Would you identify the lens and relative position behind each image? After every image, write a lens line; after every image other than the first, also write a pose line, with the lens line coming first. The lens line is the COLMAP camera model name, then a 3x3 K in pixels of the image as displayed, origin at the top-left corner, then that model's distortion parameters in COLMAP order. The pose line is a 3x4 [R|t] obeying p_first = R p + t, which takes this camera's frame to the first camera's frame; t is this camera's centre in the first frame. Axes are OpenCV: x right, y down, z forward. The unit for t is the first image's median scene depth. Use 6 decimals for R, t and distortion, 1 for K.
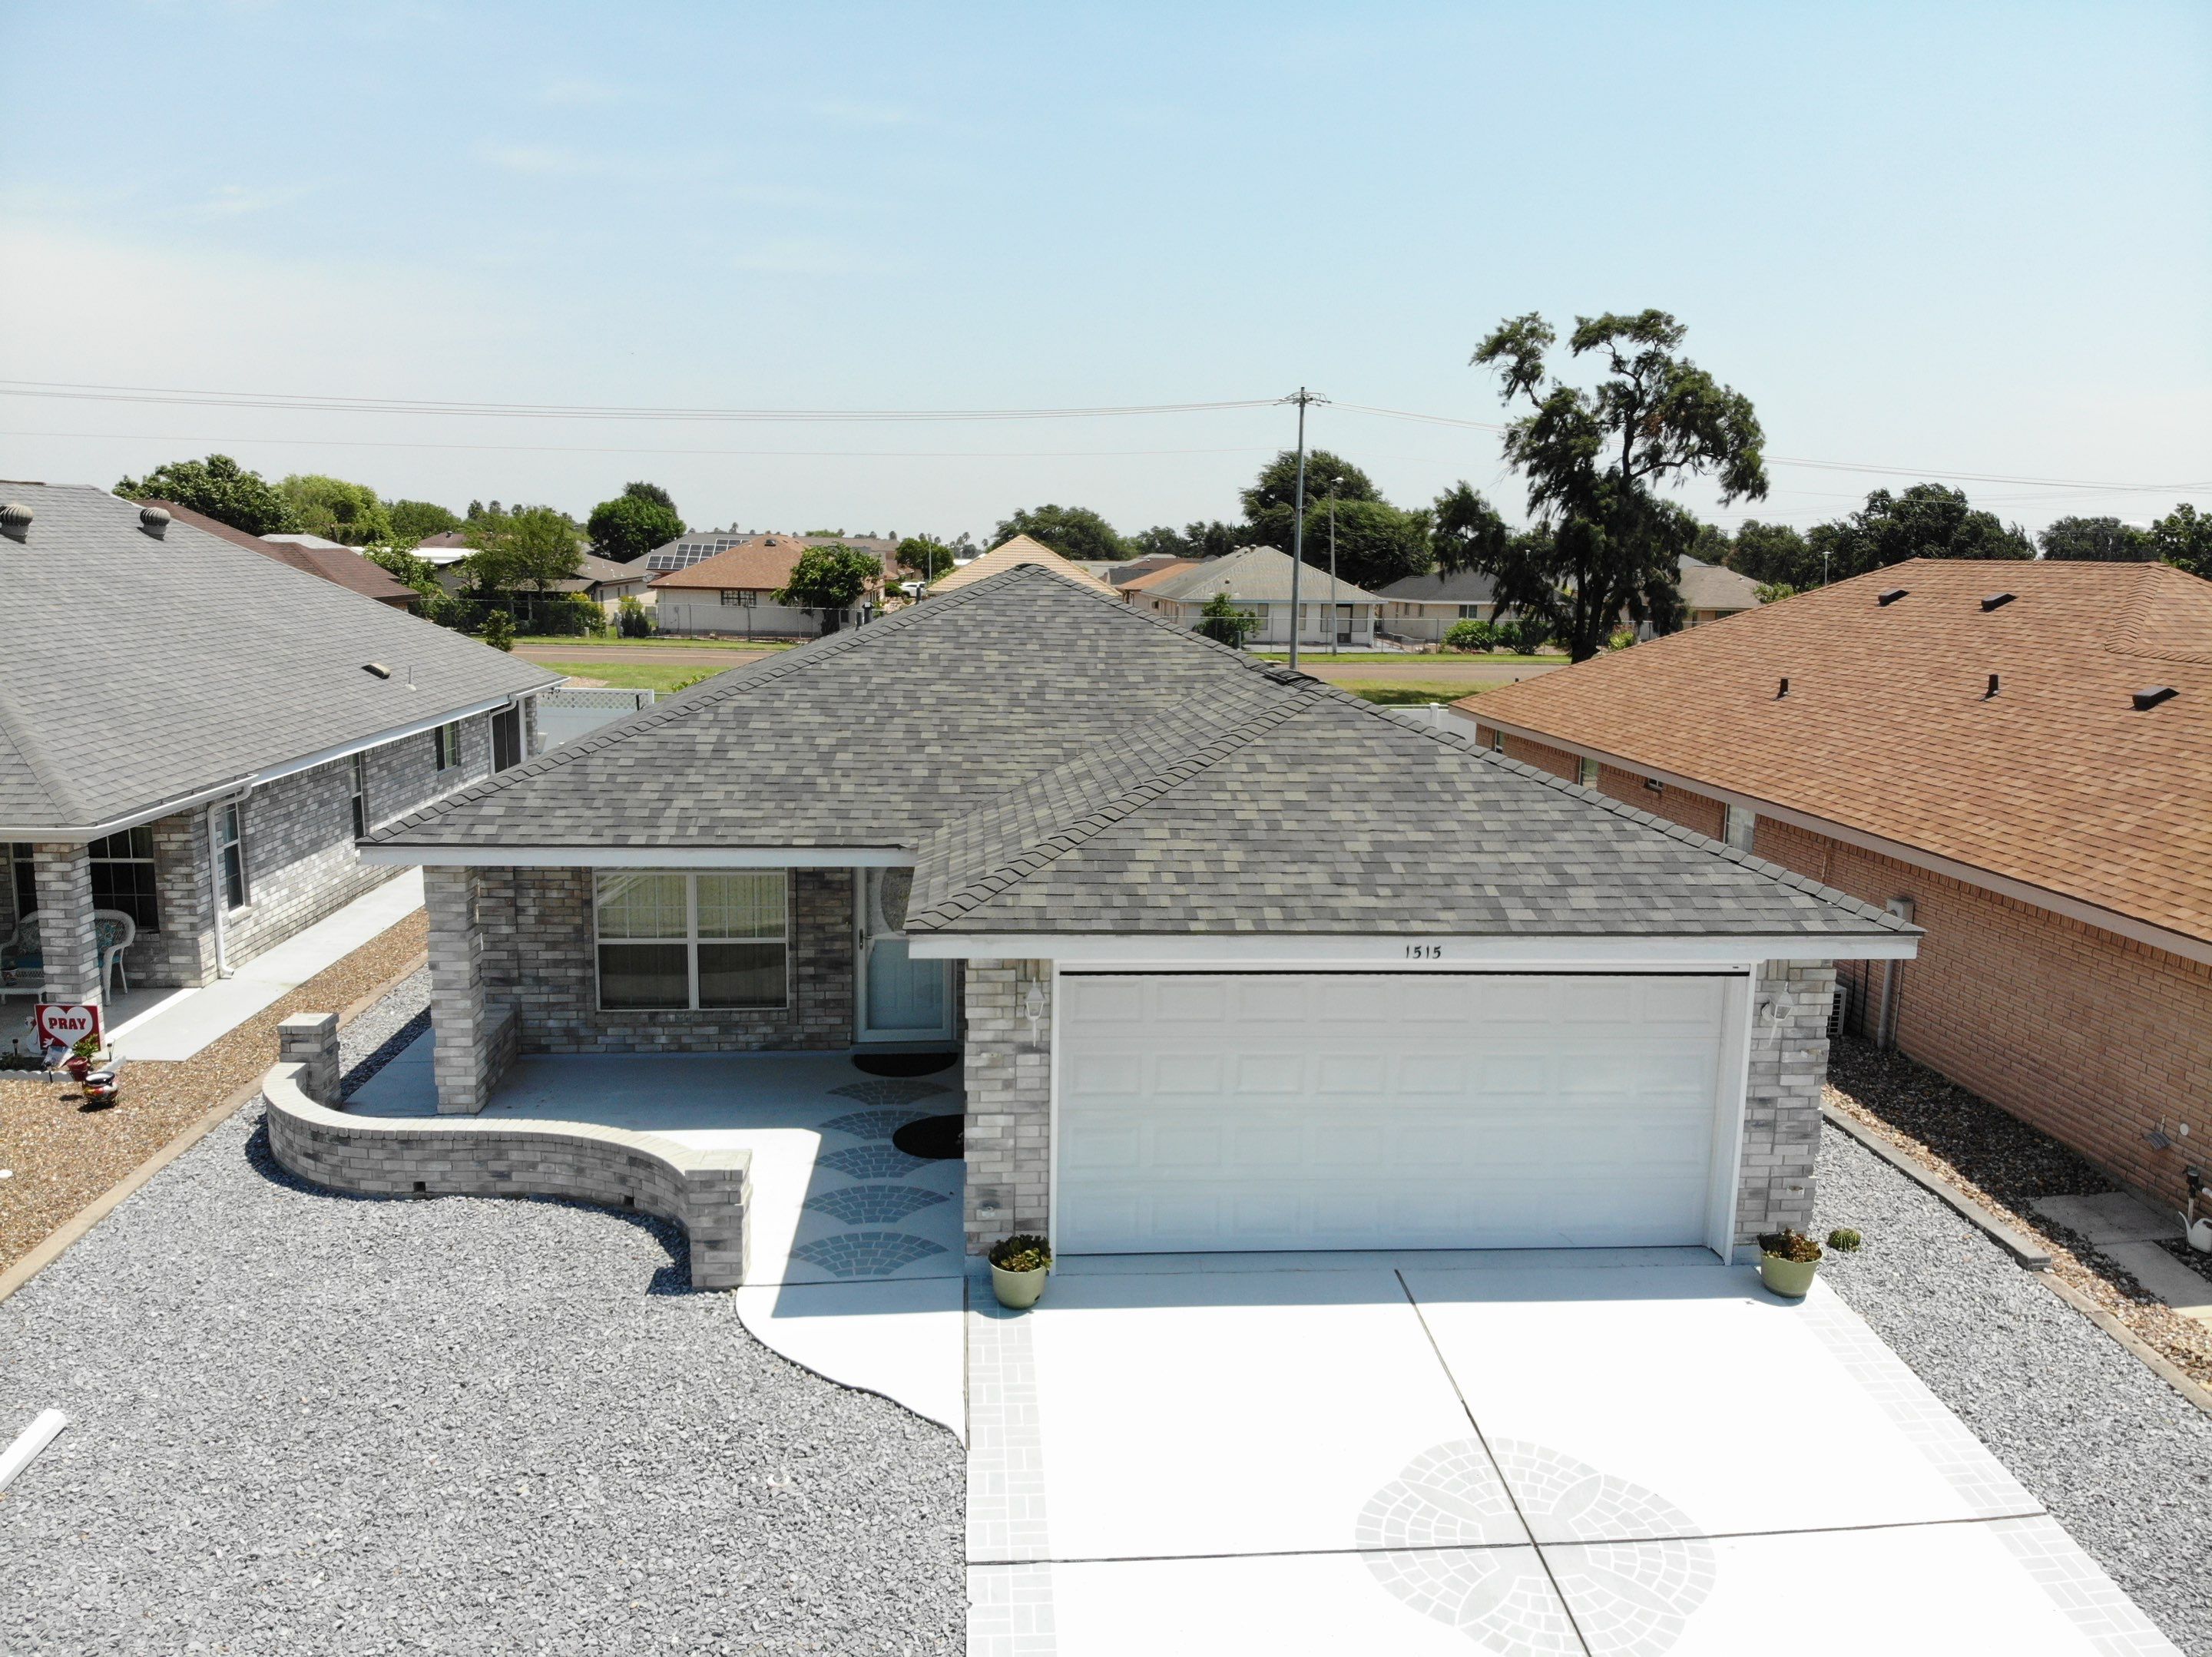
lens RADIAL K [[1644.3, 0, 1141.7], [0, 1644.3, 833.8], [0, 0, 1]] dist [0.010024, -0.103879]
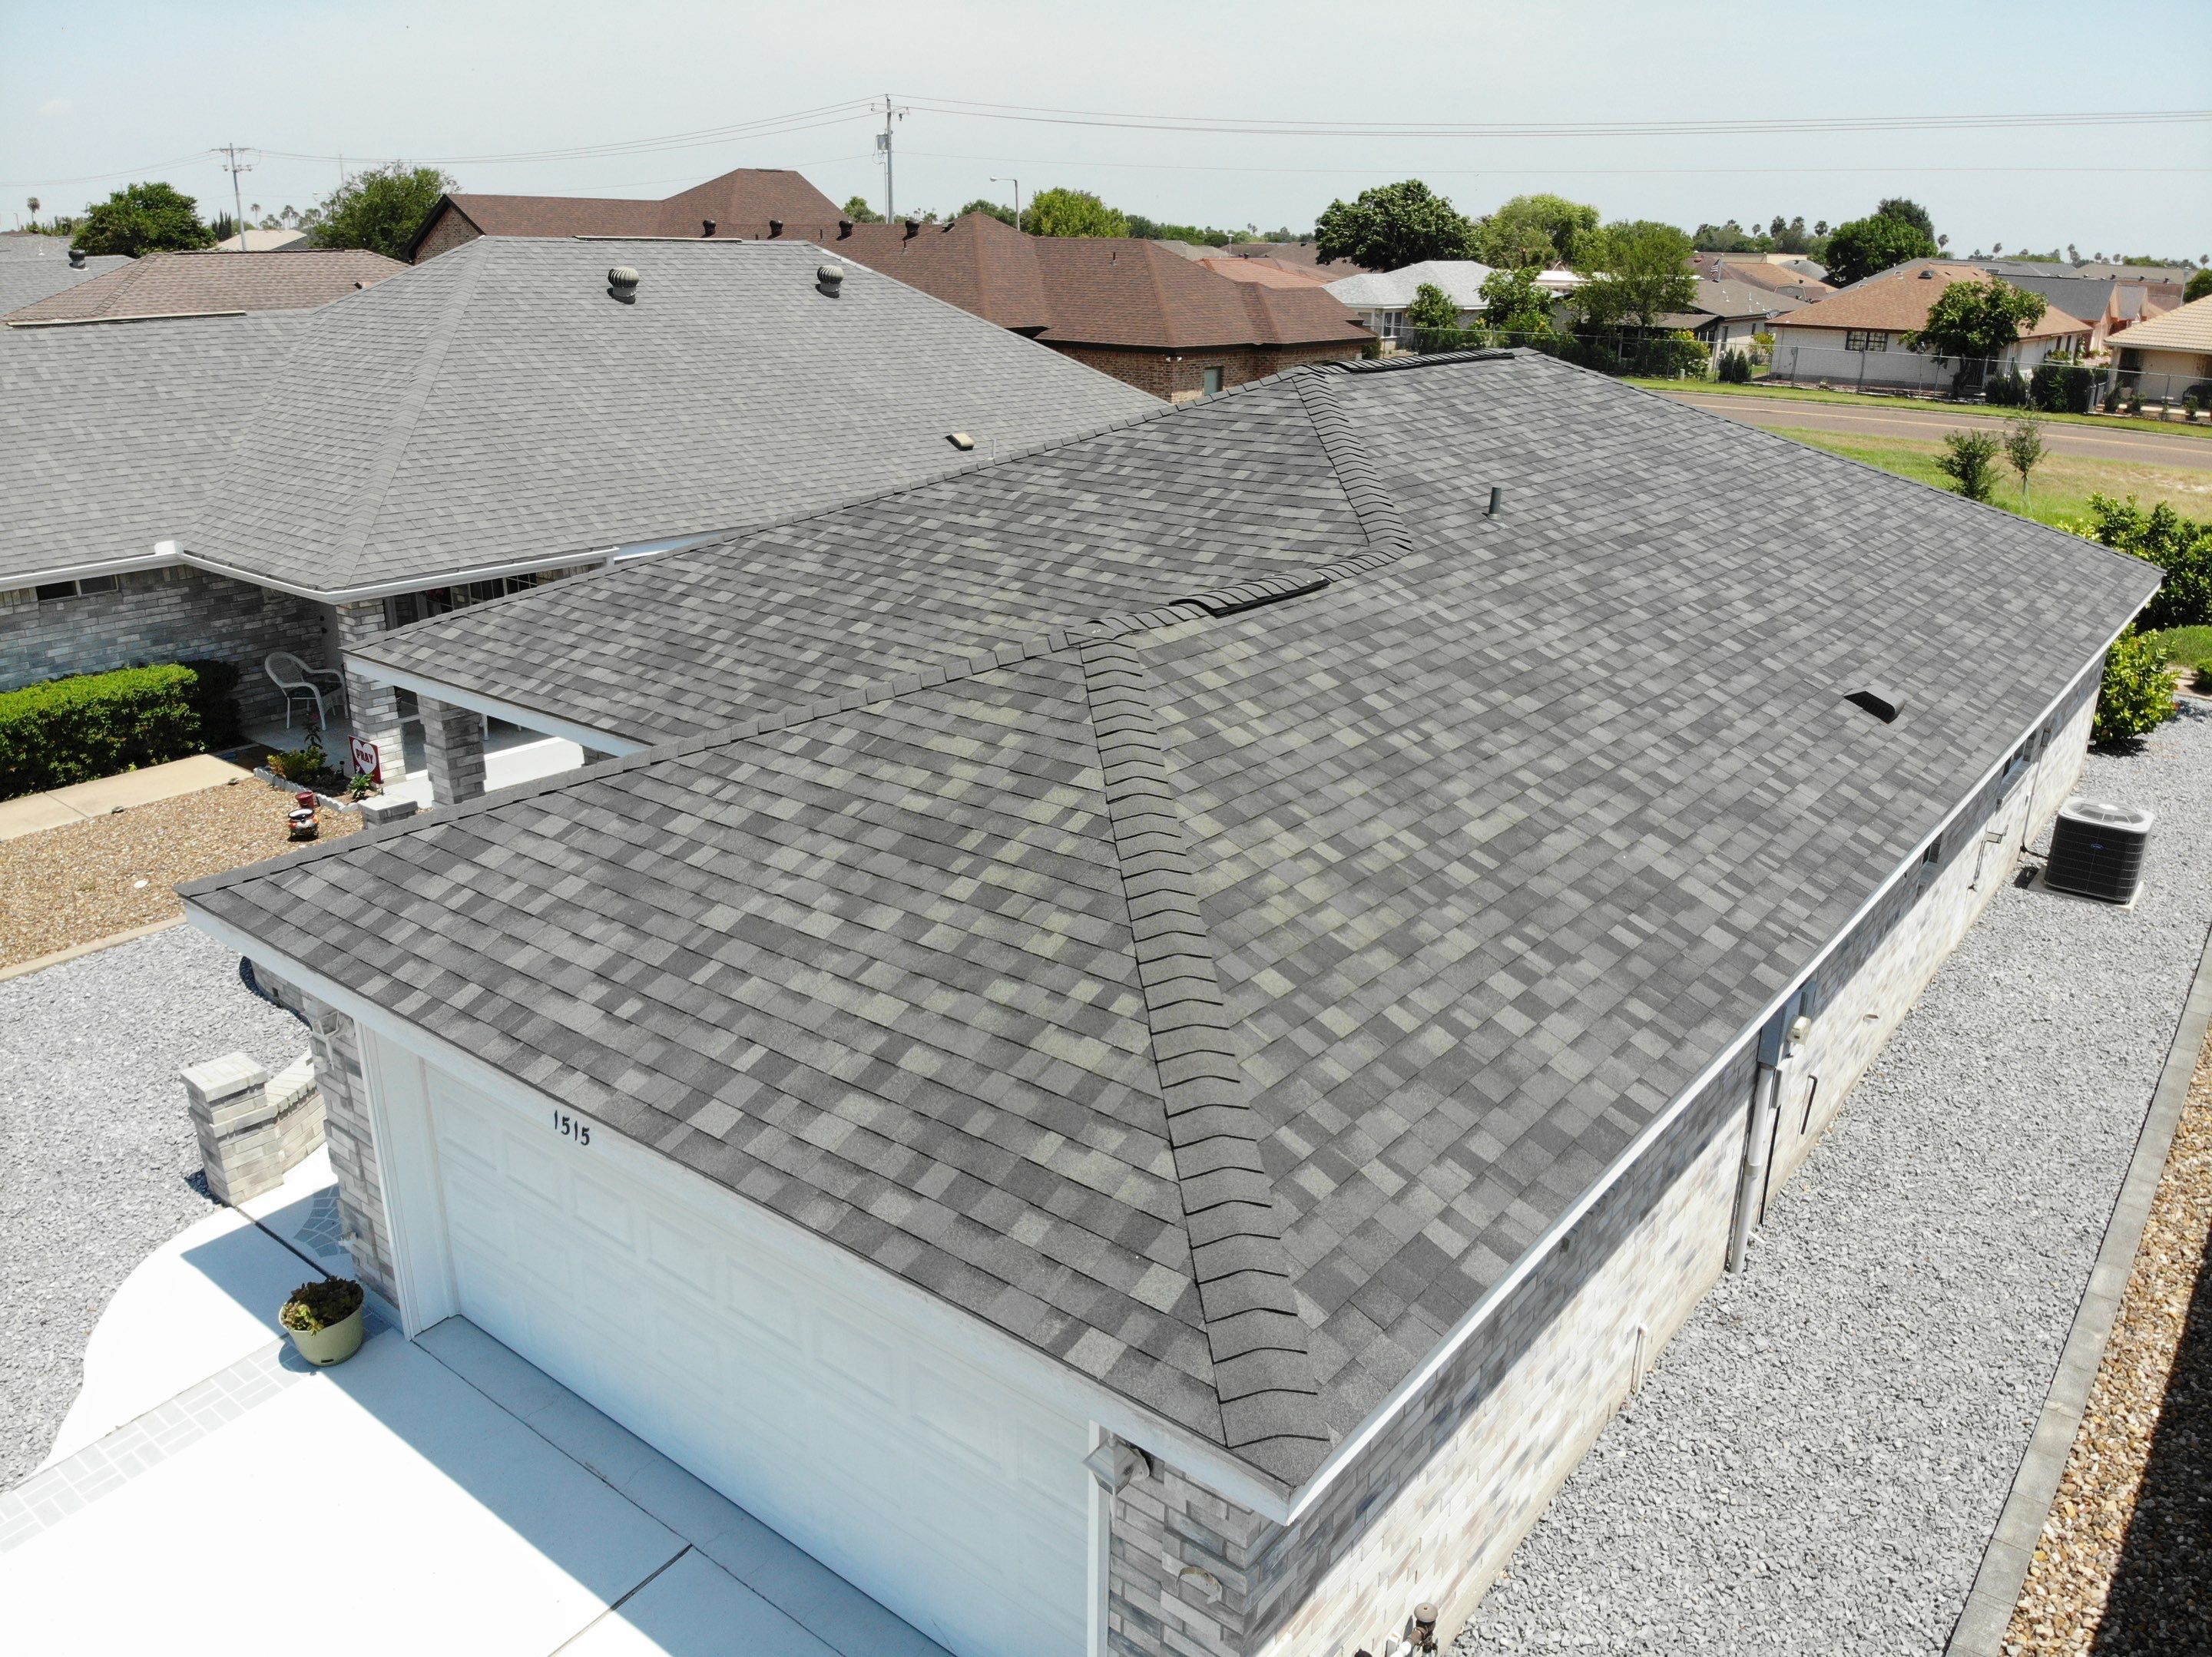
lens RADIAL K [[1644.3, 0, 1141.7], [0, 1644.3, 833.8], [0, 0, 1]] dist [0.010024, -0.103879]
pose [[0.722047, 0.217951, -0.656616, 0.101289], [-0.109459, 0.973116, 0.202641, -0.024995], [0.683130, -0.074444, 0.726493, 0.104867]]
